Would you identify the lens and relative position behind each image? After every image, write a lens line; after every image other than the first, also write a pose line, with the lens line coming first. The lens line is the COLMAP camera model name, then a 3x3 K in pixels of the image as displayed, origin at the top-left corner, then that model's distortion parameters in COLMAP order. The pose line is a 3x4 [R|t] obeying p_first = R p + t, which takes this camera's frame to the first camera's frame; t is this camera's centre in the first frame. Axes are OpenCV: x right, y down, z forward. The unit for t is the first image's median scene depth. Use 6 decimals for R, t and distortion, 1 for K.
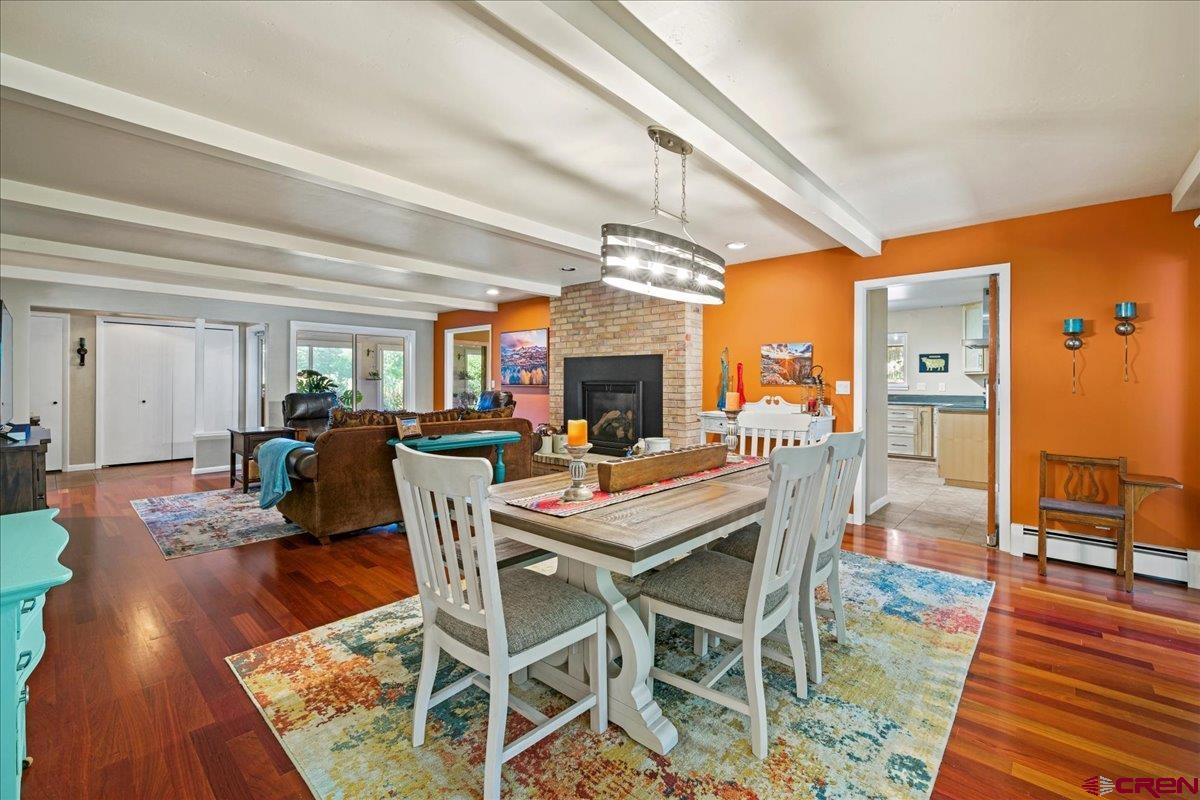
lens RADIAL K [[498.1, 0, 599.7], [0, 498.1, 391.6], [0, 0, 1]] dist [0.001223, 0.000062]
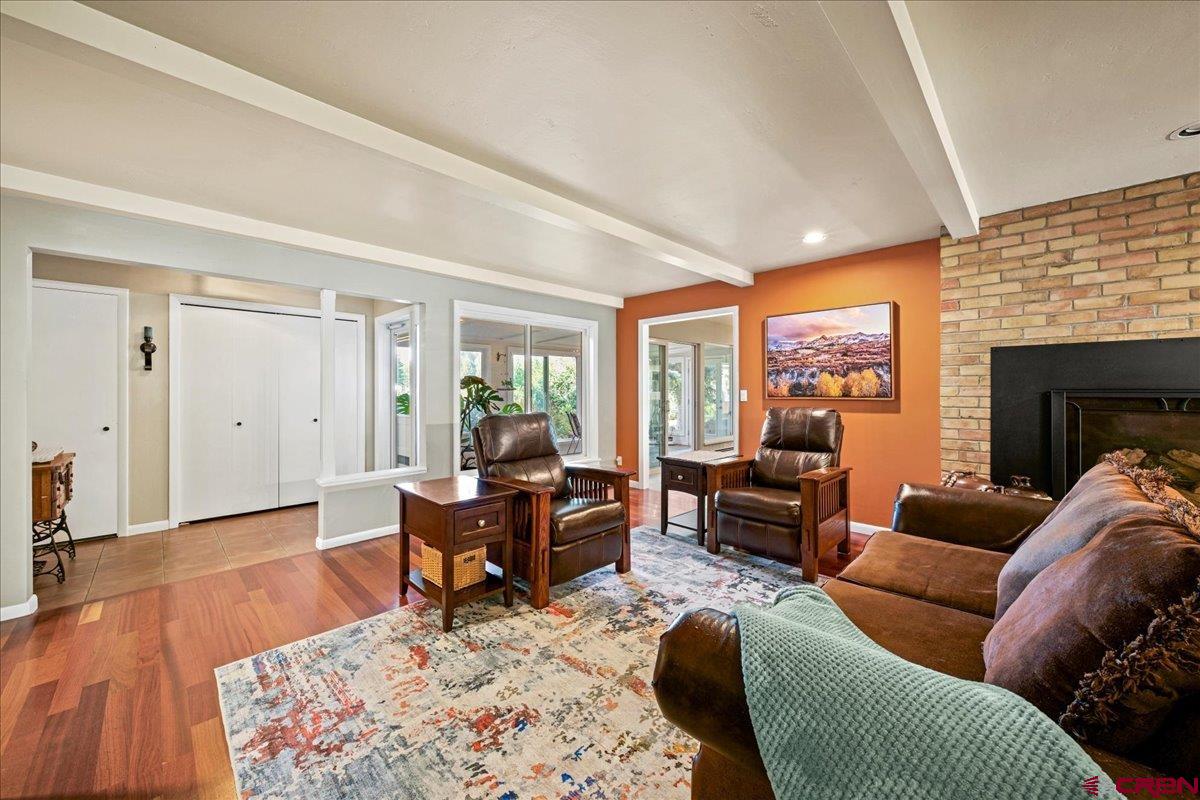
lens RADIAL K [[436.5, 0, 600.1], [0, 436.5, 401.0], [0, 0, 1]] dist [-0.000566, 0.000053]
pose [[0.998879, -0.003105, -0.047228, -0.421416], [0.003332, 0.999983, 0.004722, -0.012654], [0.047212, -0.004874, 0.998873, 0.458178]]
